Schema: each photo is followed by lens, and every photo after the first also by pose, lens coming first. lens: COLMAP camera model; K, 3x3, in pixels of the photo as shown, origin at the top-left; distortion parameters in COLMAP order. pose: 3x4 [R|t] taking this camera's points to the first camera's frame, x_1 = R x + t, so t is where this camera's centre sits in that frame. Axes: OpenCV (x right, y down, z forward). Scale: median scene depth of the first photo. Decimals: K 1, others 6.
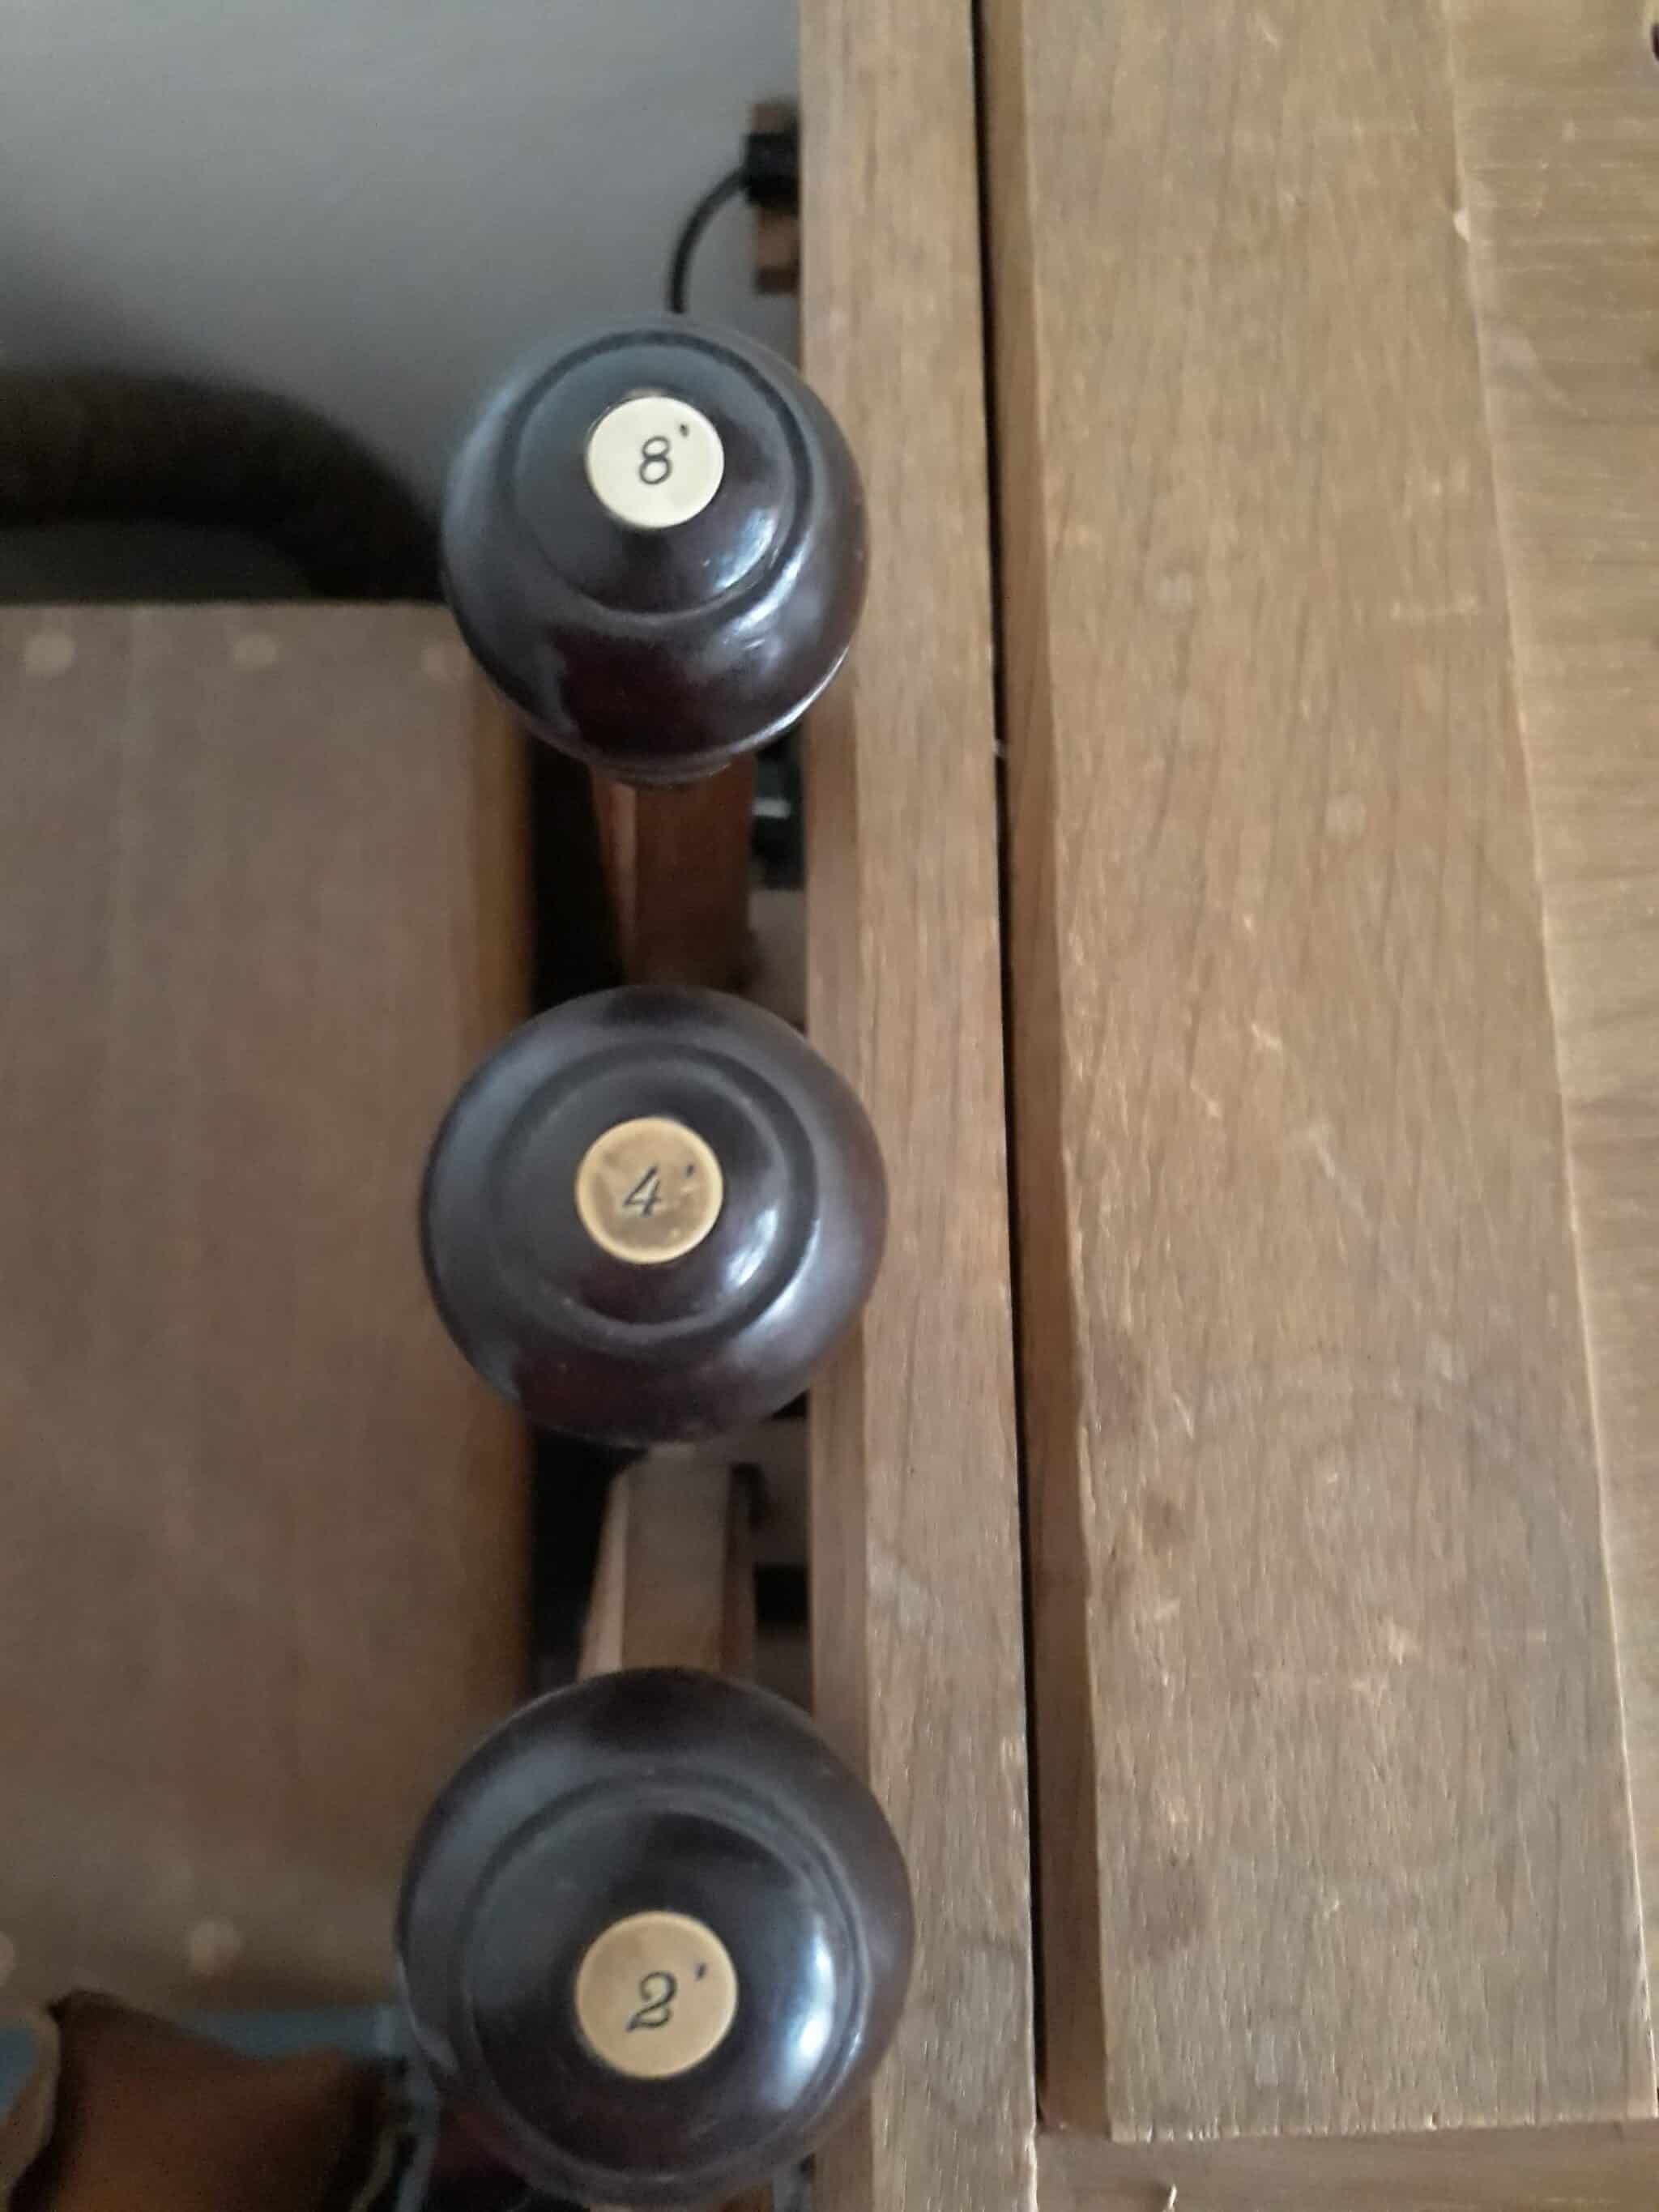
lens RADIAL K [[1764.1, 0, 709.6], [0, 1764.1, 1093.6], [0, 0, 1]] dist [0.040153, -0.084764]
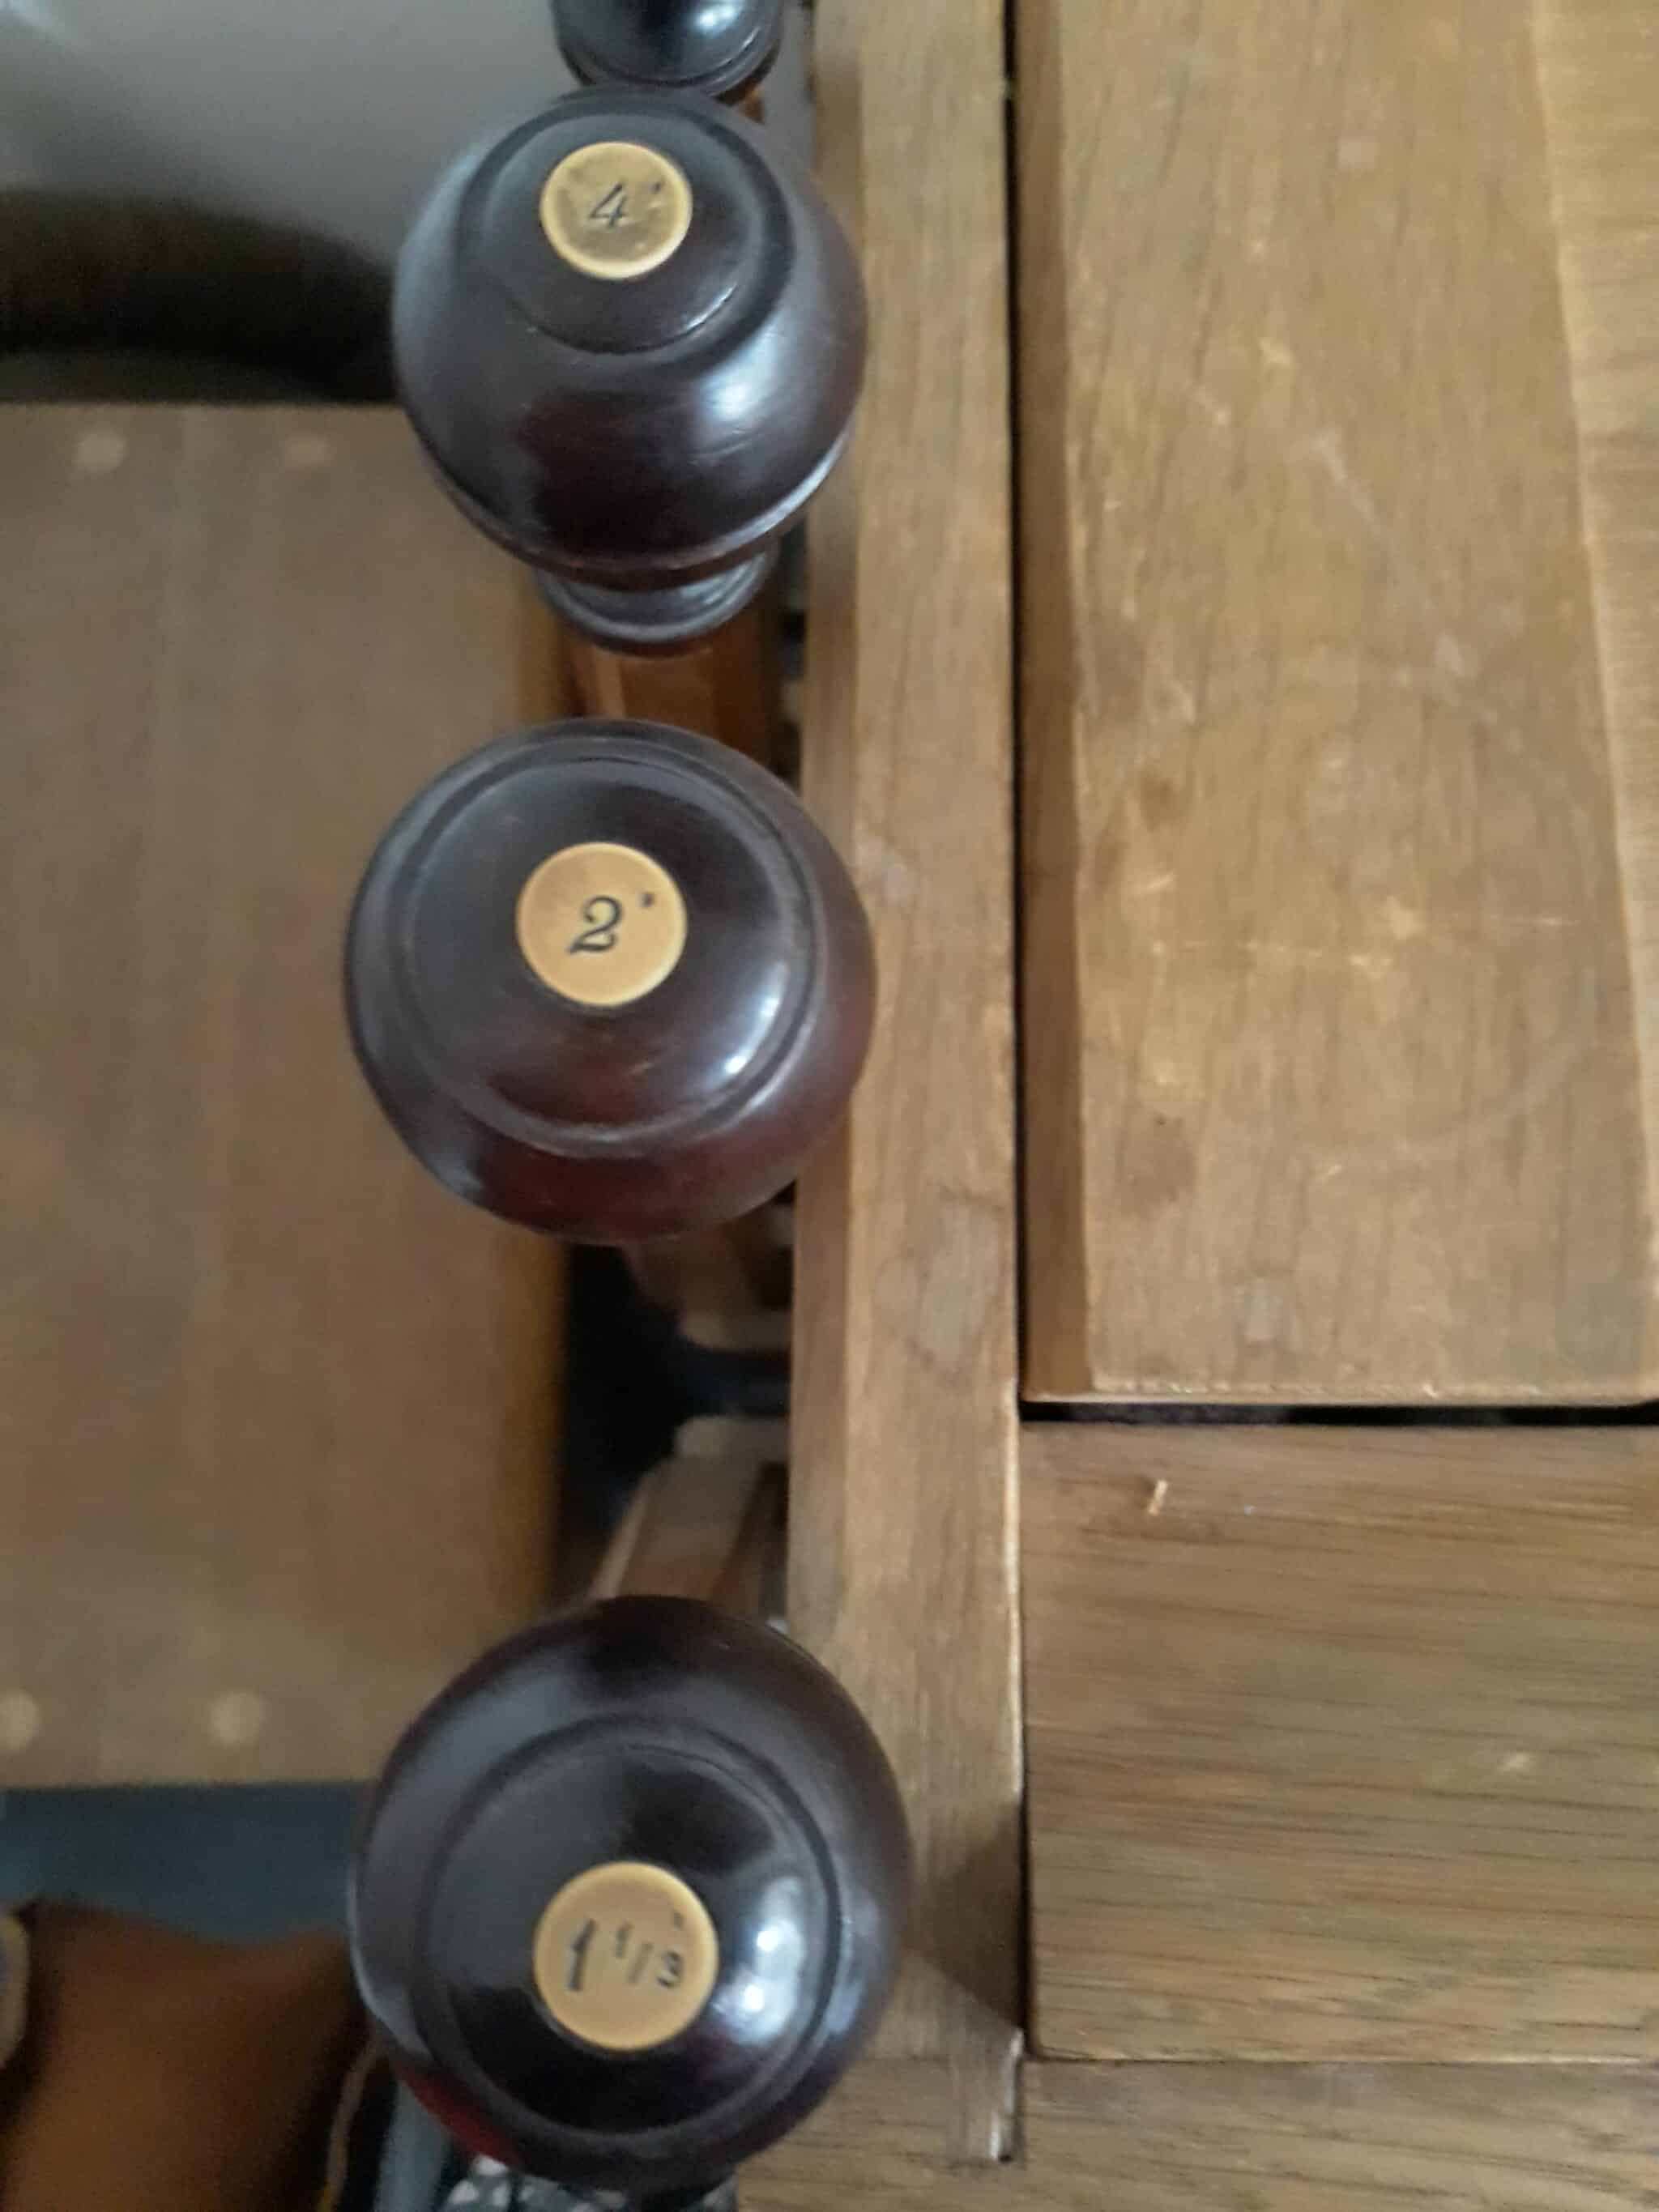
lens RADIAL K [[1764.1, 0, 725.7], [0, 1764.1, 1145.8], [0, 0, 1]] dist [0.040153, -0.084764]
pose [[0.999482, 0.015747, -0.028053, 0.047549], [-0.016247, 0.999712, -0.017690, 0.449597], [0.027766, 0.018136, 0.999450, 0.022635]]
